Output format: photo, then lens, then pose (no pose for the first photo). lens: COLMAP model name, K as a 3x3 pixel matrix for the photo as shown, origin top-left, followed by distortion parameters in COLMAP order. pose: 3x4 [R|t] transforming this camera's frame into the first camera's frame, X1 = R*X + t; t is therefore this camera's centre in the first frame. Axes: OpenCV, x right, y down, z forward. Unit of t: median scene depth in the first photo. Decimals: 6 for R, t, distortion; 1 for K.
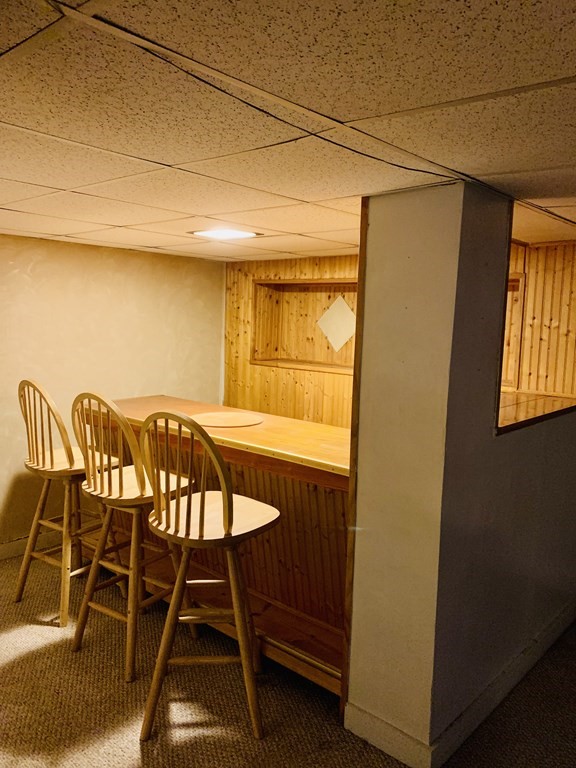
lens RADIAL K [[588.0, 0, 288.0], [0, 588.0, 384.0], [0, 0, 1]] dist [0.095794, -0.103339]
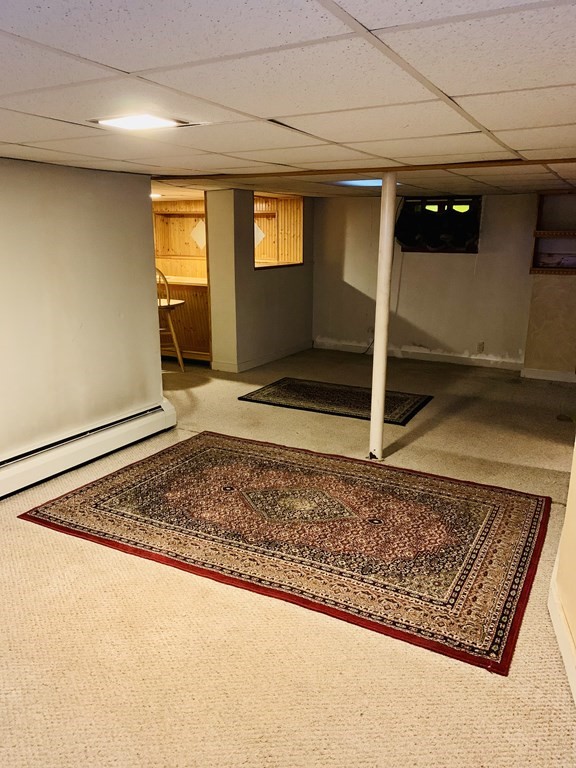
lens RADIAL K [[588.0, 0, 288.0], [0, 588.0, 384.0], [0, 0, 1]] dist [0.095794, -0.103339]
pose [[0.975679, -0.081581, 0.203458, -0.077831], [0.051842, 0.987712, 0.147435, 0.118720], [-0.212985, -0.133301, 0.967919, -1.087584]]
